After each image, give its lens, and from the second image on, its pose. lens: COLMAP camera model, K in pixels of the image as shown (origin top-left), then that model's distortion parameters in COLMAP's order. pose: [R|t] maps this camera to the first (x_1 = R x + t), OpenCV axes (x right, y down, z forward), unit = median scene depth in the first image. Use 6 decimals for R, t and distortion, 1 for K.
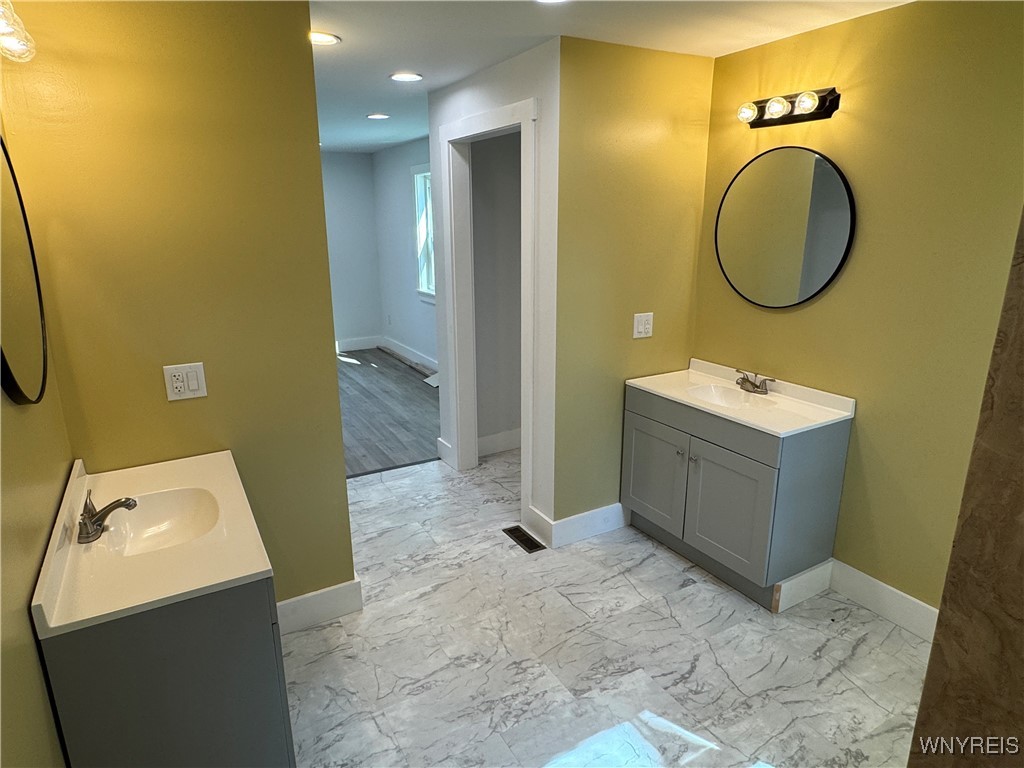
lens RADIAL K [[613.0, 0, 515.2], [0, 613.0, 383.6], [0, 0, 1]] dist [-0.002686, 0.001088]
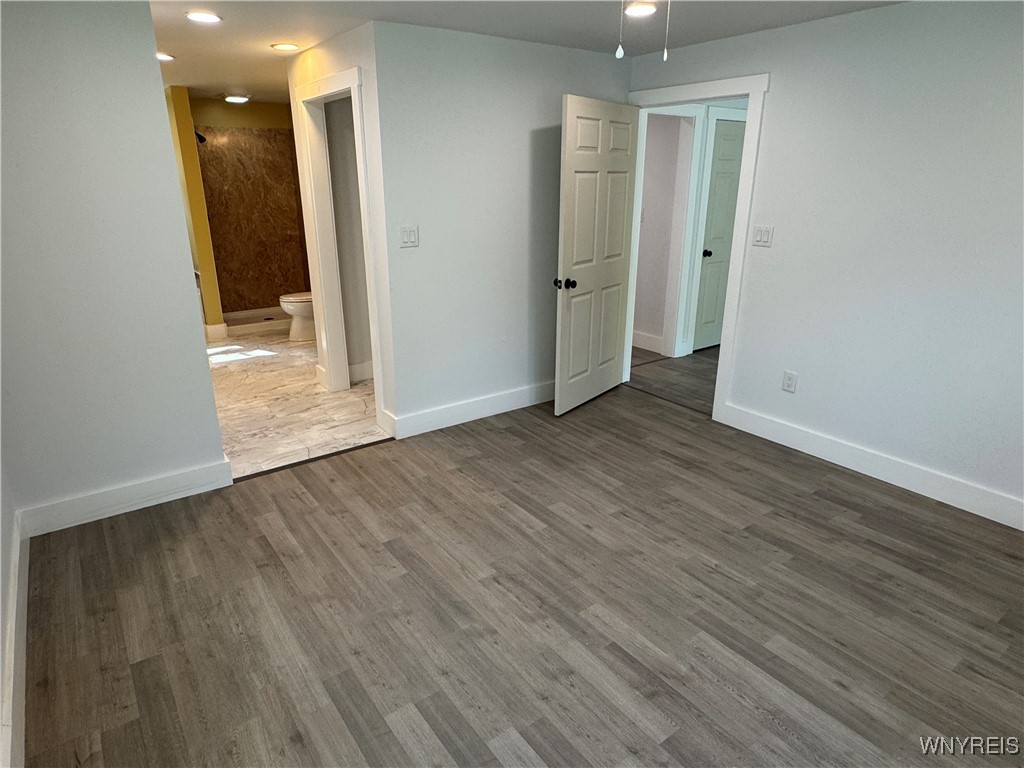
lens RADIAL K [[613.0, 0, 513.7], [0, 613.0, 384.1], [0, 0, 1]] dist [-0.002686, 0.001088]
pose [[-0.994180, 0.040954, -0.099649, -0.451026], [-0.021848, 0.829075, 0.558710, -0.470297], [0.105497, 0.557636, -0.823355, 1.787702]]
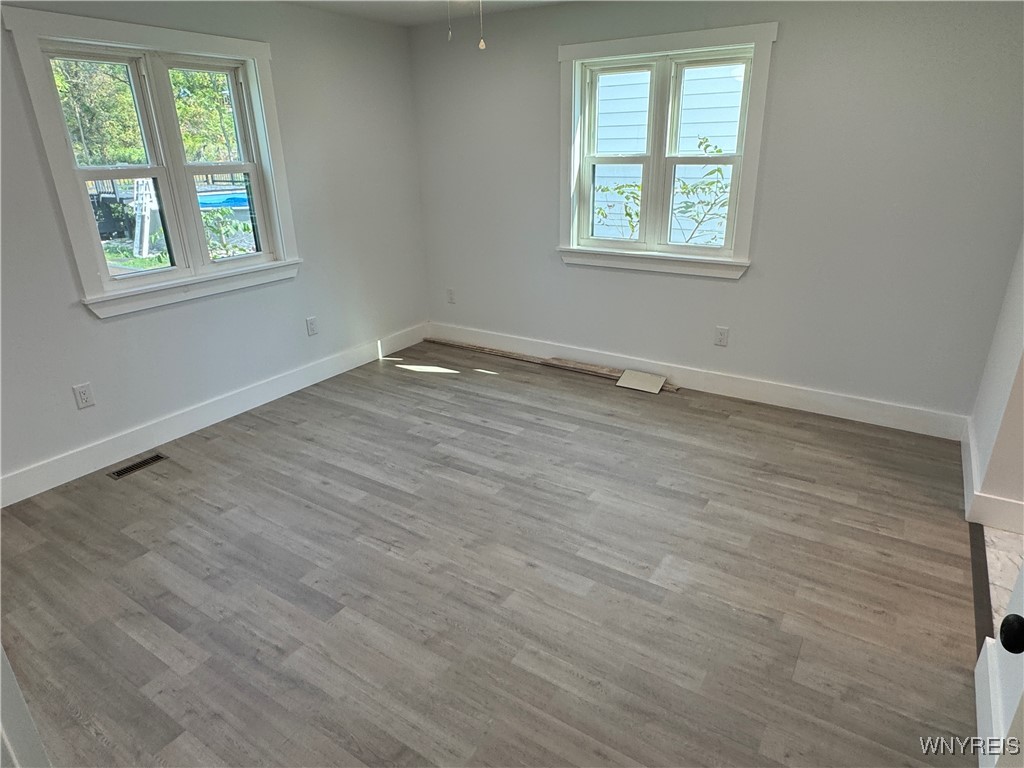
lens RADIAL K [[613.0, 0, 515.5], [0, 613.0, 384.2], [0, 0, 1]] dist [-0.002686, 0.001088]
pose [[0.892078, -0.173188, 0.417375, -0.855154], [0.129528, 0.982885, 0.130996, -0.174624], [-0.432919, -0.062797, 0.899243, 0.728190]]
